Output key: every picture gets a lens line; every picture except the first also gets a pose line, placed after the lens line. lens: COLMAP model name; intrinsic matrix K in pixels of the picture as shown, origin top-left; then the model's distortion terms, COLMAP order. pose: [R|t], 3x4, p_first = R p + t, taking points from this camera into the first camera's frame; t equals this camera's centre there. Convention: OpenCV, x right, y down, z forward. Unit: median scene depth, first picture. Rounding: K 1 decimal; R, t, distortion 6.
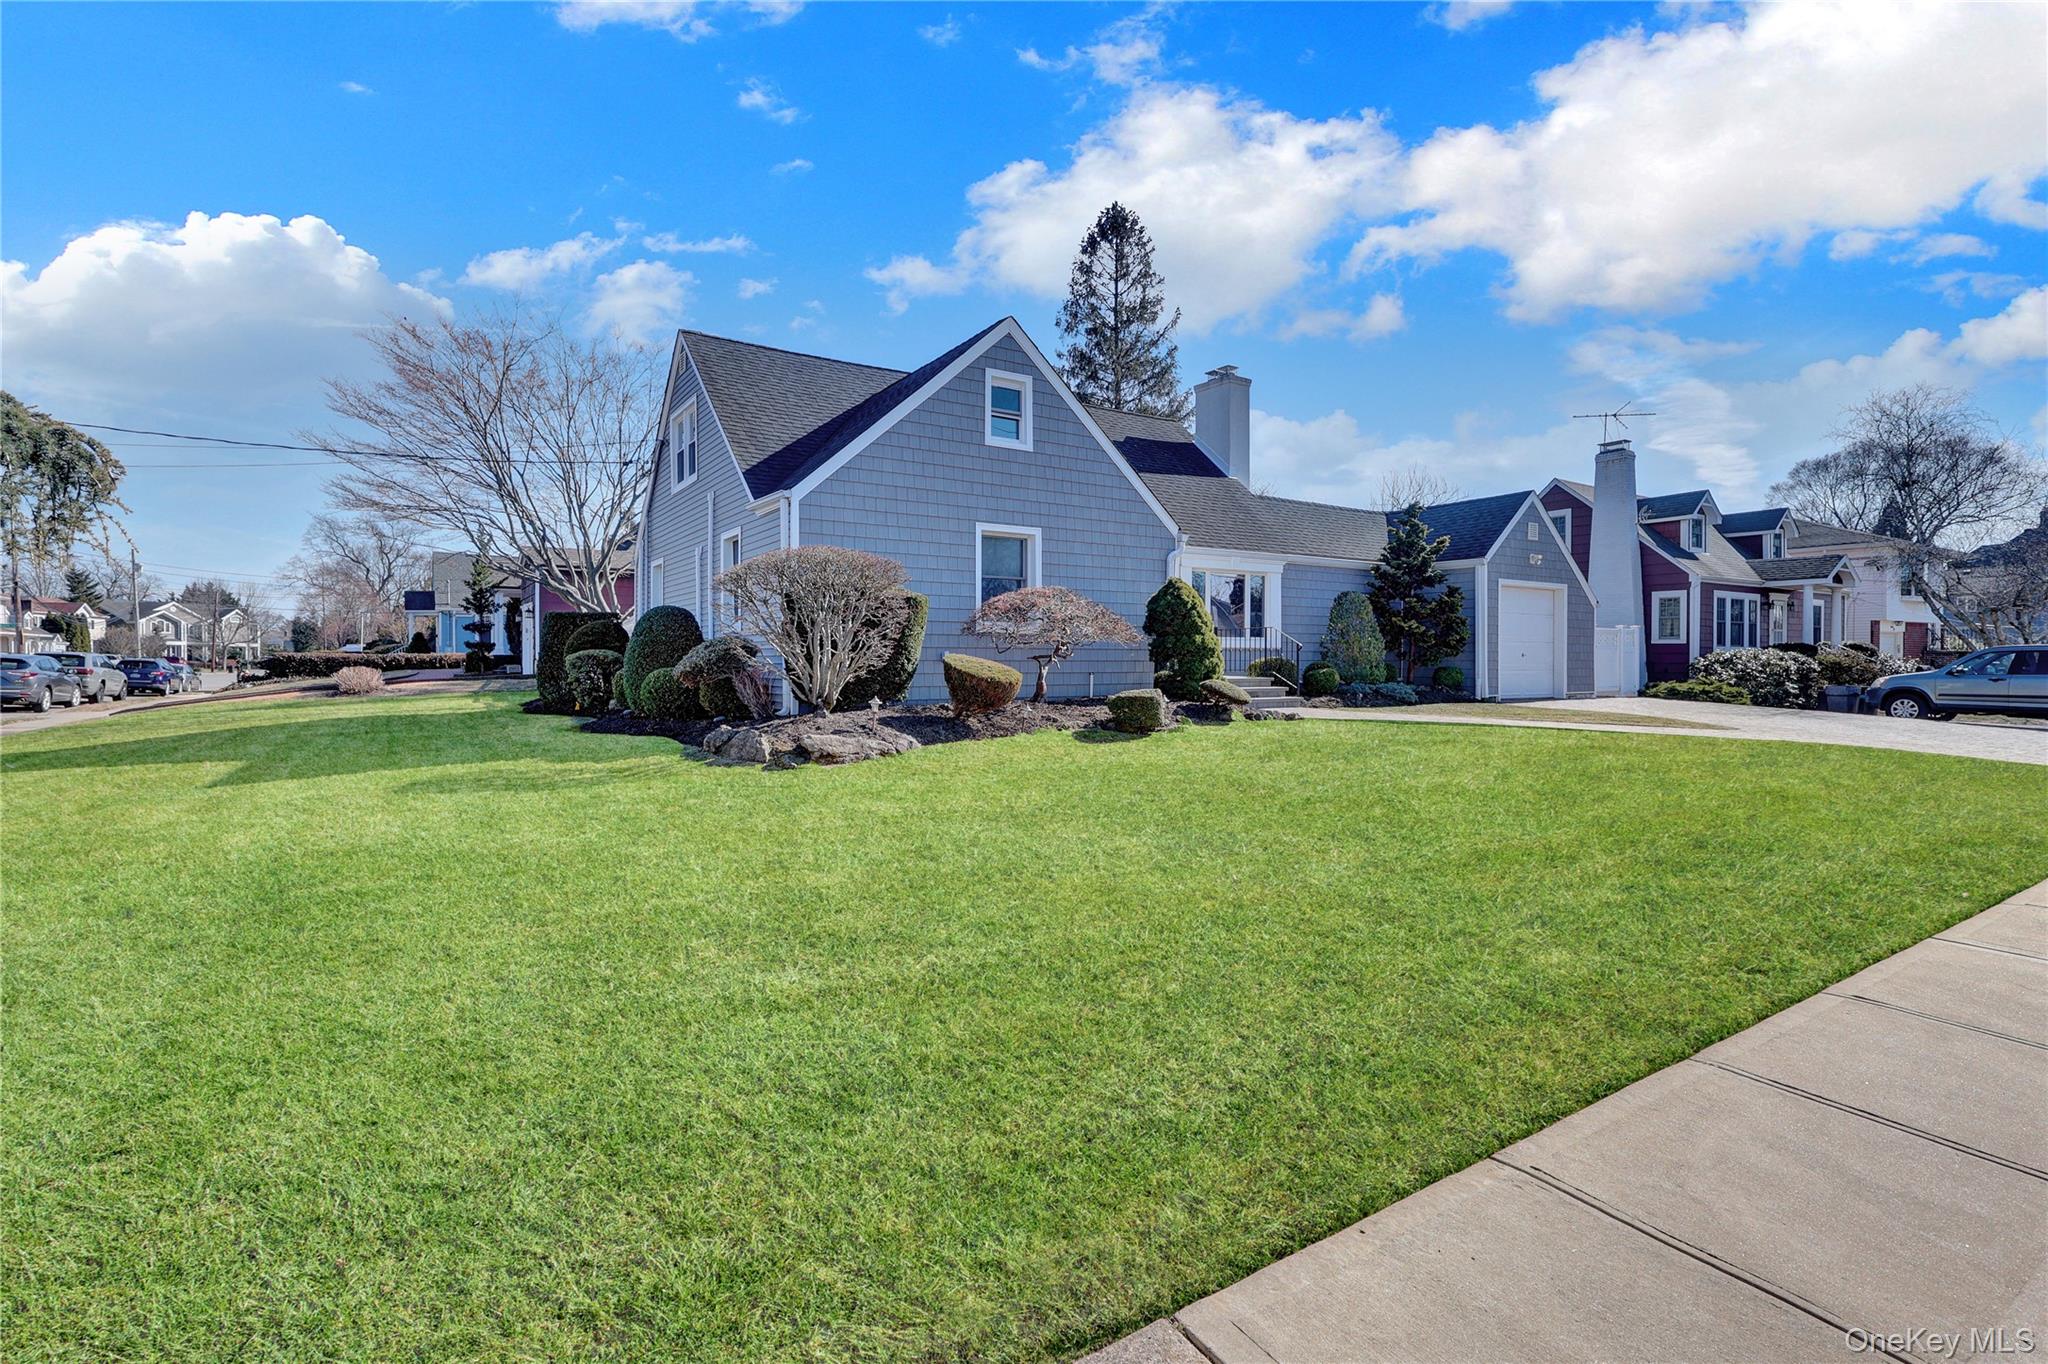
lens RADIAL K [[940.7, 0, 1024.3], [0, 940.7, 677.8], [0, 0, 1]] dist [-0.002494, 0.000286]
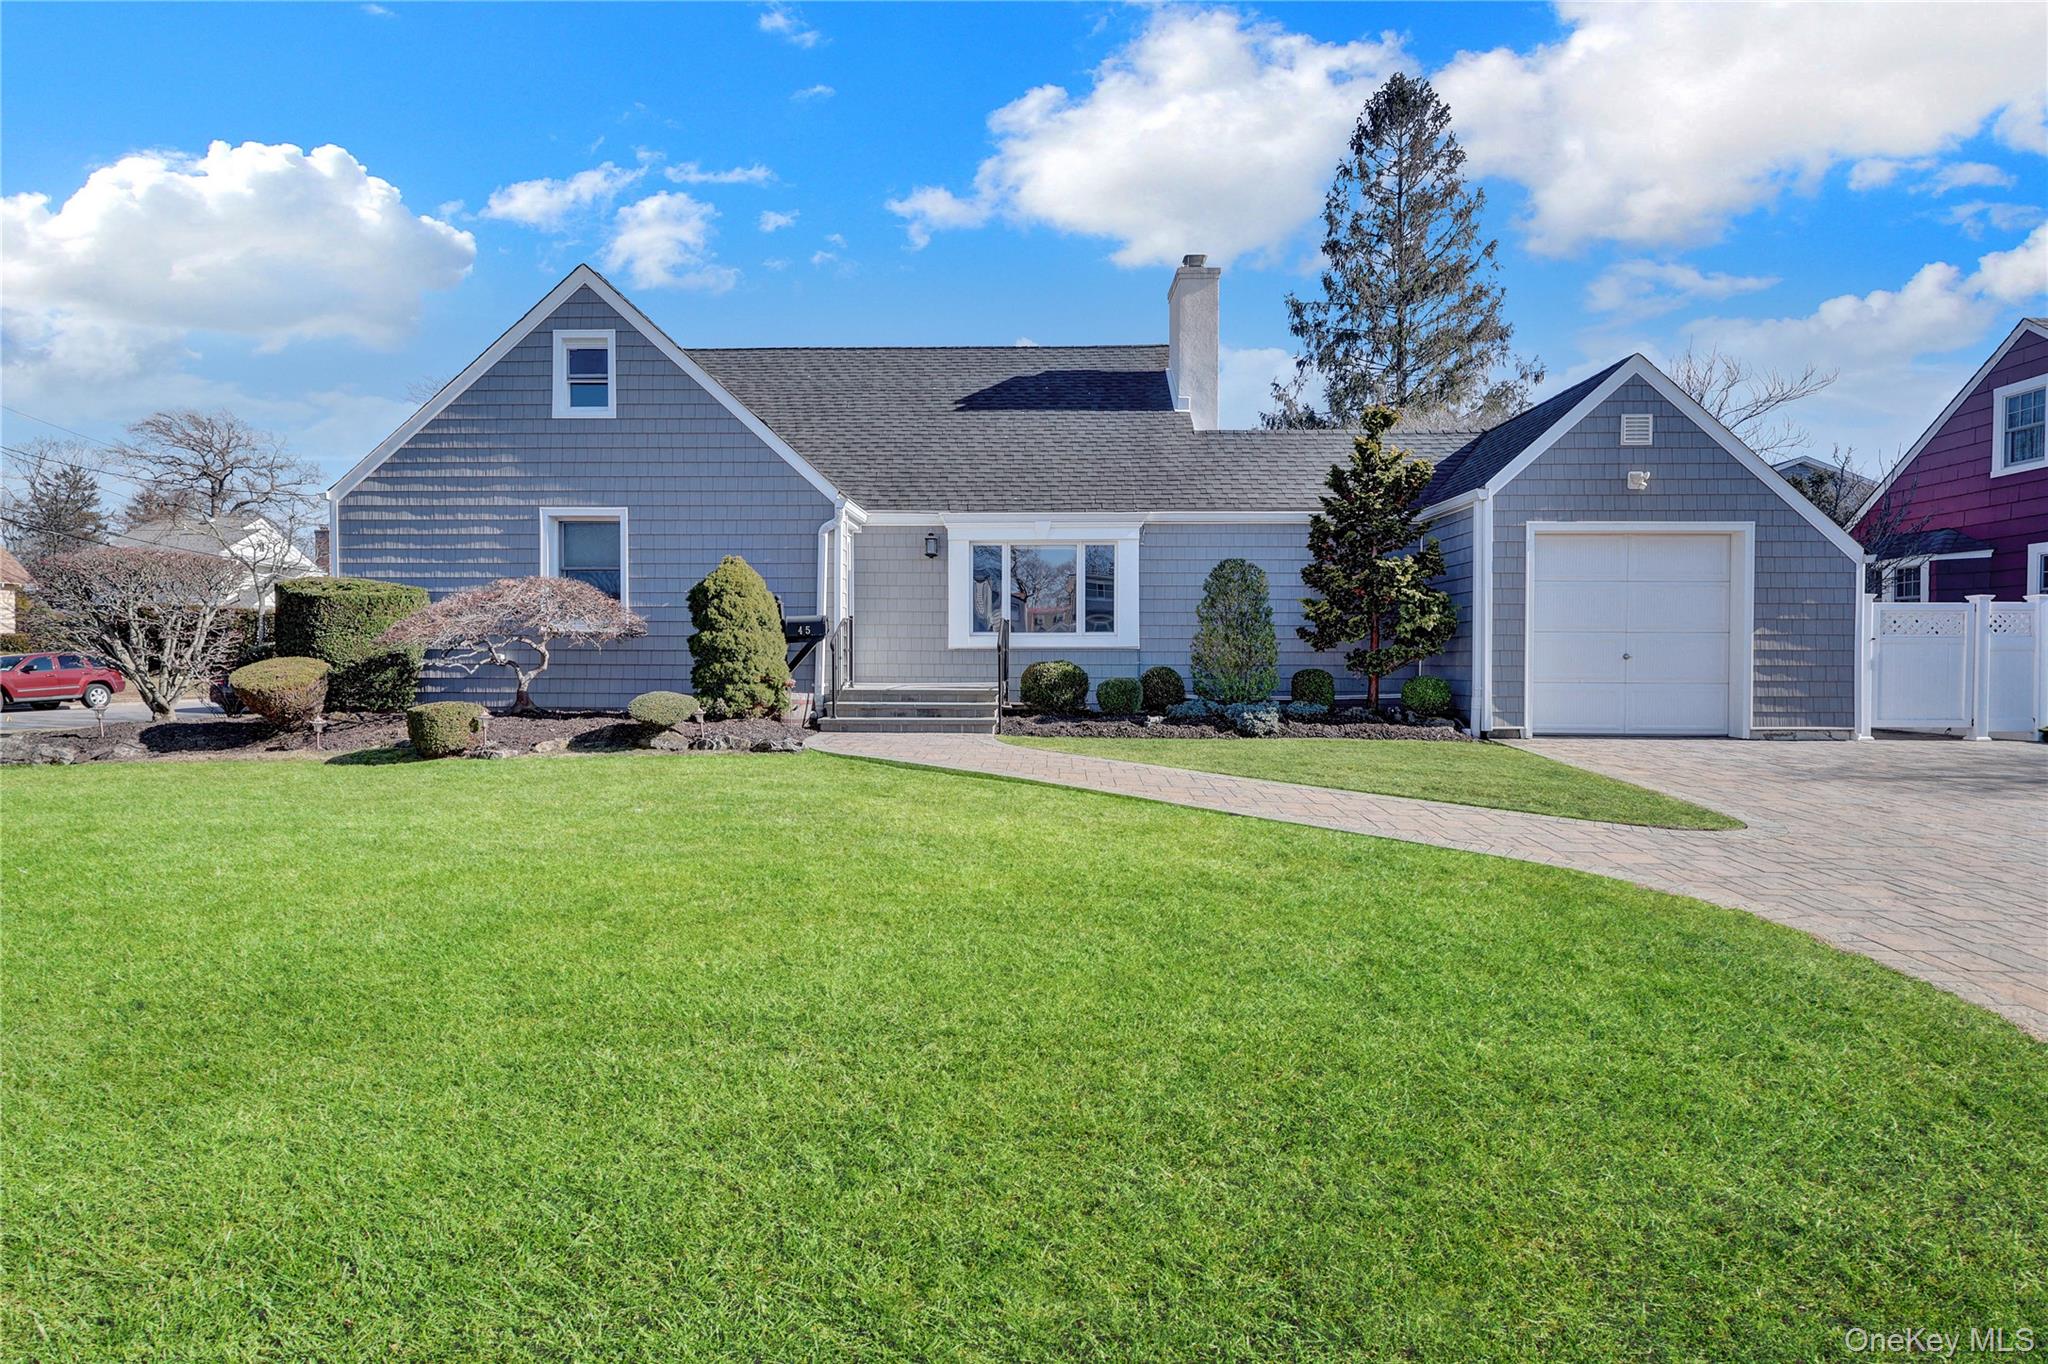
lens RADIAL K [[964.6, 0, 1019.4], [0, 964.6, 667.8], [0, 0, 1]] dist [0.000670, 0.000752]
pose [[0.832302, 0.003104, -0.554315, 0.555967], [-0.011359, 0.999870, -0.011458, -0.007079], [0.554207, 0.015833, 0.832228, 0.338313]]
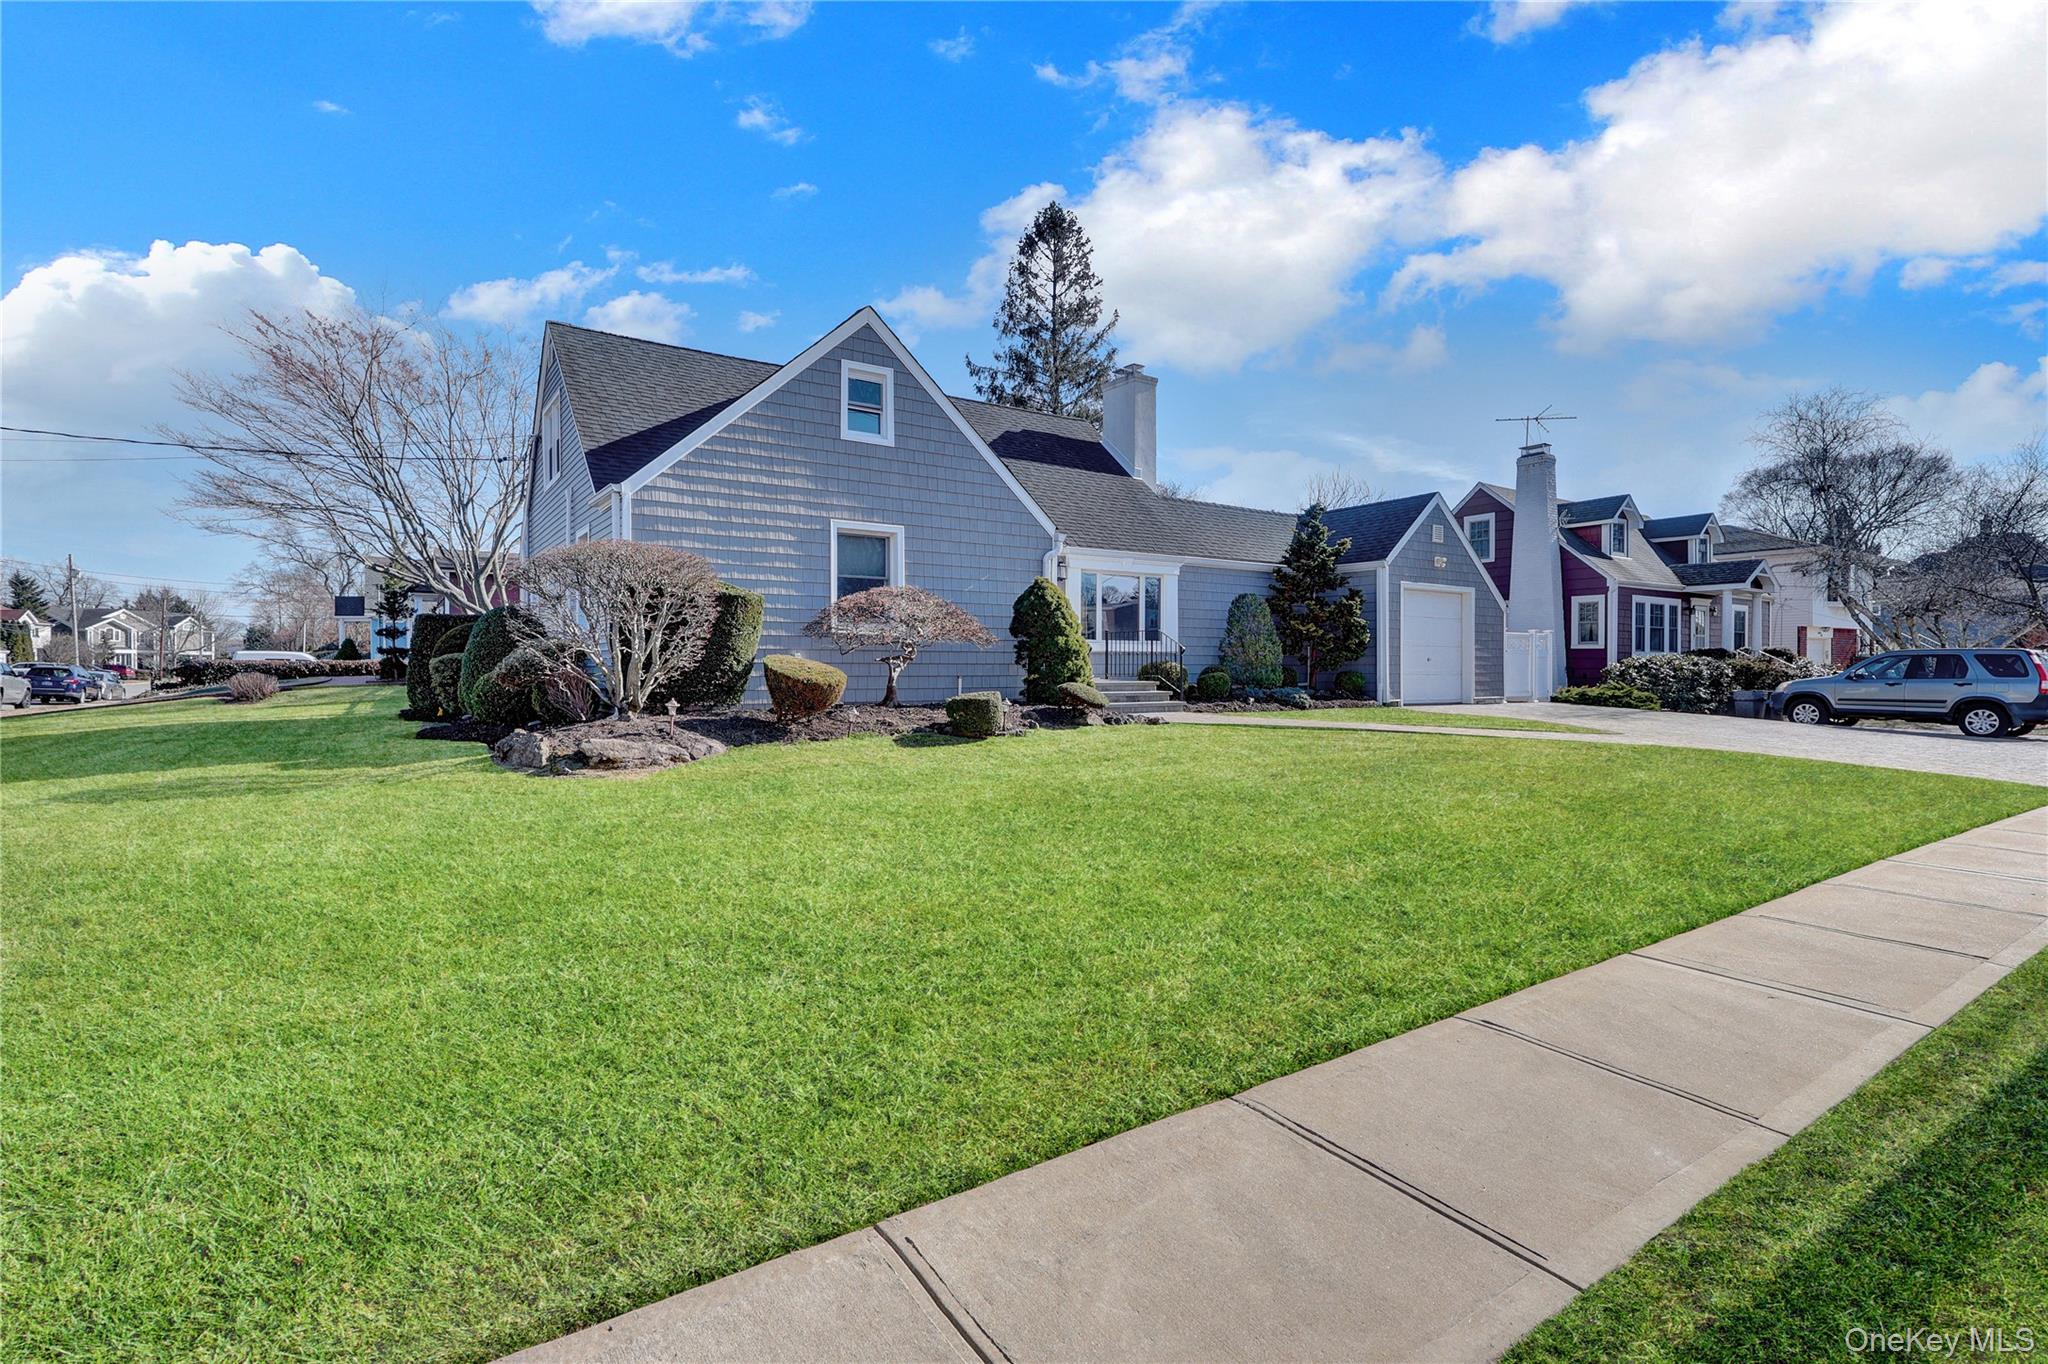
lens RADIAL K [[947.9, 0, 1024.0], [0, 947.9, 682.0], [0, 0, 1]] dist [-0.002442, 0.000497]
pose [[0.999711, -0.000722, 0.024032, 0.083285], [0.000833, 0.999989, -0.004590, 0.003772], [-0.024028, 0.004609, 0.999701, 0.018067]]
